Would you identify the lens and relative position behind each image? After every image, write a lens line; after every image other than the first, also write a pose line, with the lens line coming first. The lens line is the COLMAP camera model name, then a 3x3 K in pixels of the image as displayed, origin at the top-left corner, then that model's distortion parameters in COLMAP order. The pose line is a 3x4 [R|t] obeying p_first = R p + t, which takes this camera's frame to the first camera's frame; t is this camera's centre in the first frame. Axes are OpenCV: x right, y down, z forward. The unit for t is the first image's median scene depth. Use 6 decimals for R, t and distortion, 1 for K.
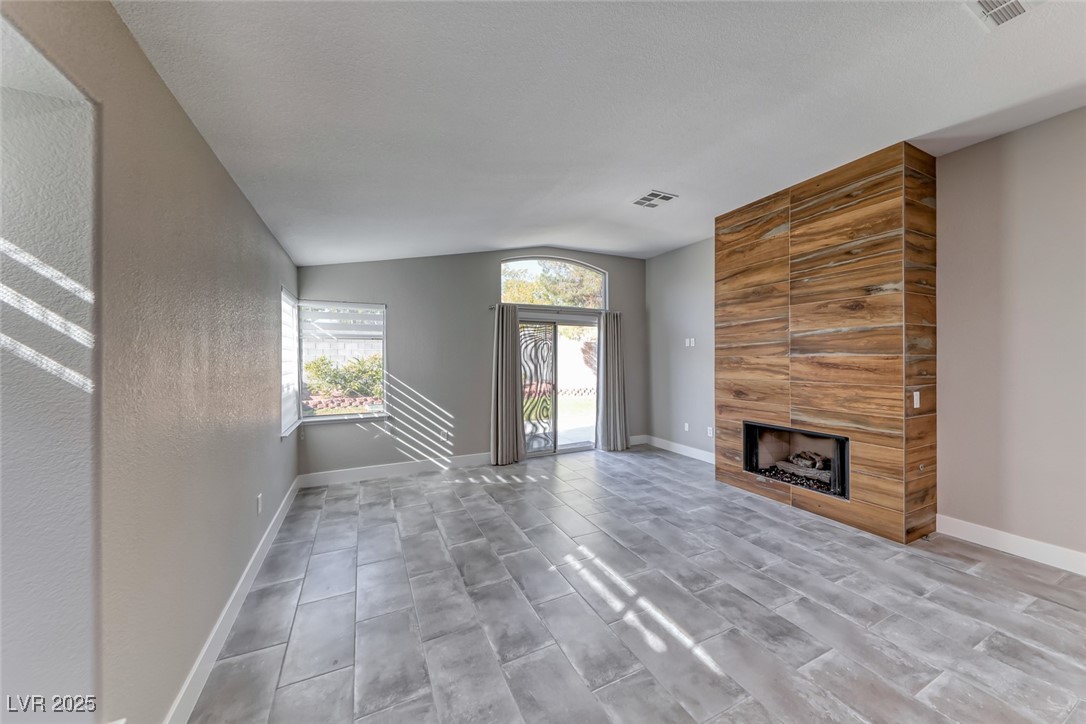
lens RADIAL K [[369.8, 0, 537.7], [0, 369.8, 357.4], [0, 0, 1]] dist [0.017671, -0.006206]
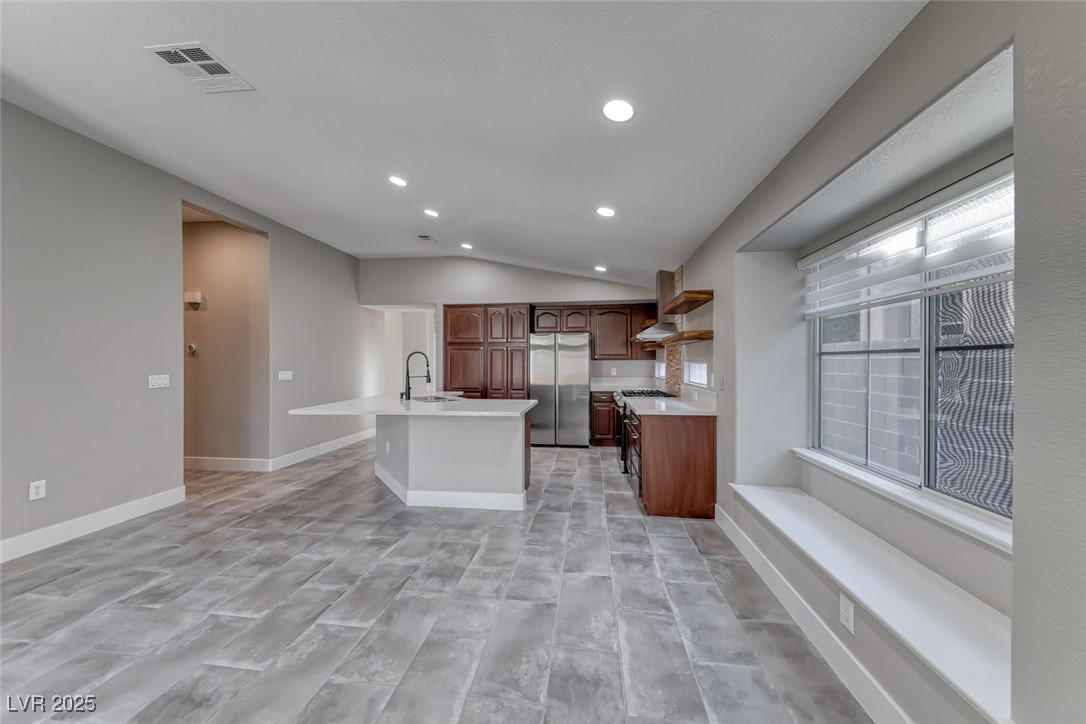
lens RADIAL K [[369.8, 0, 541.8], [0, 369.8, 369.3], [0, 0, 1]] dist [0.017671, -0.006206]
pose [[-0.841238, -0.005108, 0.540640, -0.190456], [0.002327, 0.999912, 0.013068, 0.033827], [-0.540659, 0.012252, -0.841152, 0.672076]]
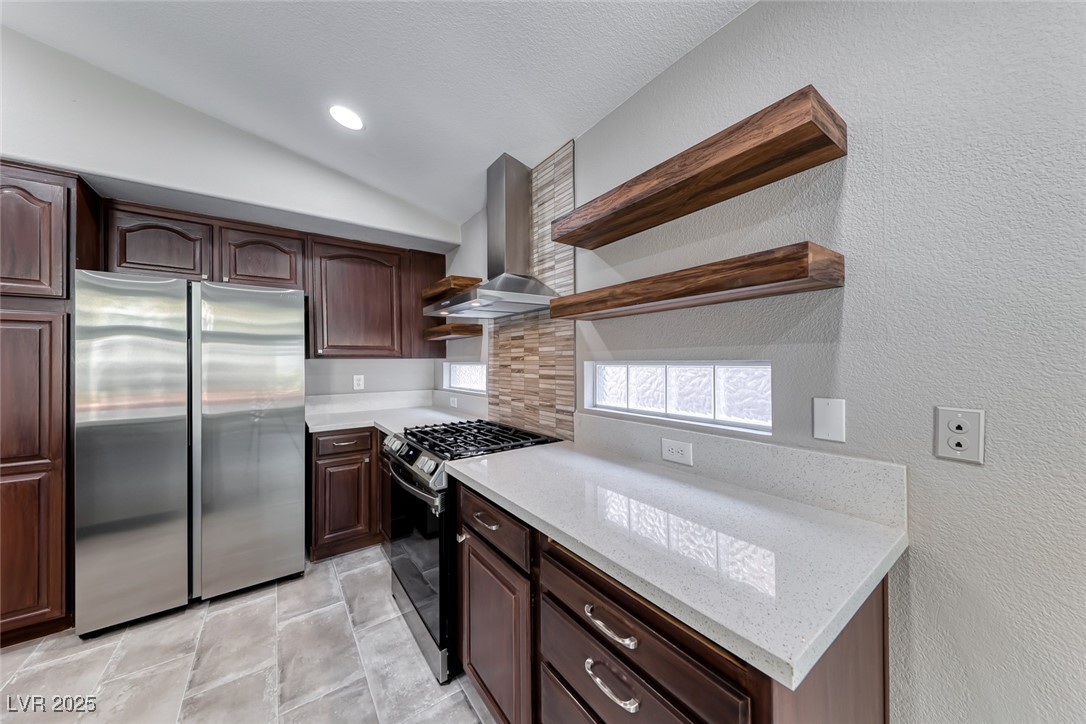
lens RADIAL K [[369.8, 0, 540.9], [0, 369.8, 360.8], [0, 0, 1]] dist [0.017671, -0.006206]
pose [[-0.983668, 0.008142, -0.179808, 0.216588], [0.009577, 0.999929, -0.007110, 0.029954], [0.179737, -0.008716, -0.983676, -0.072318]]
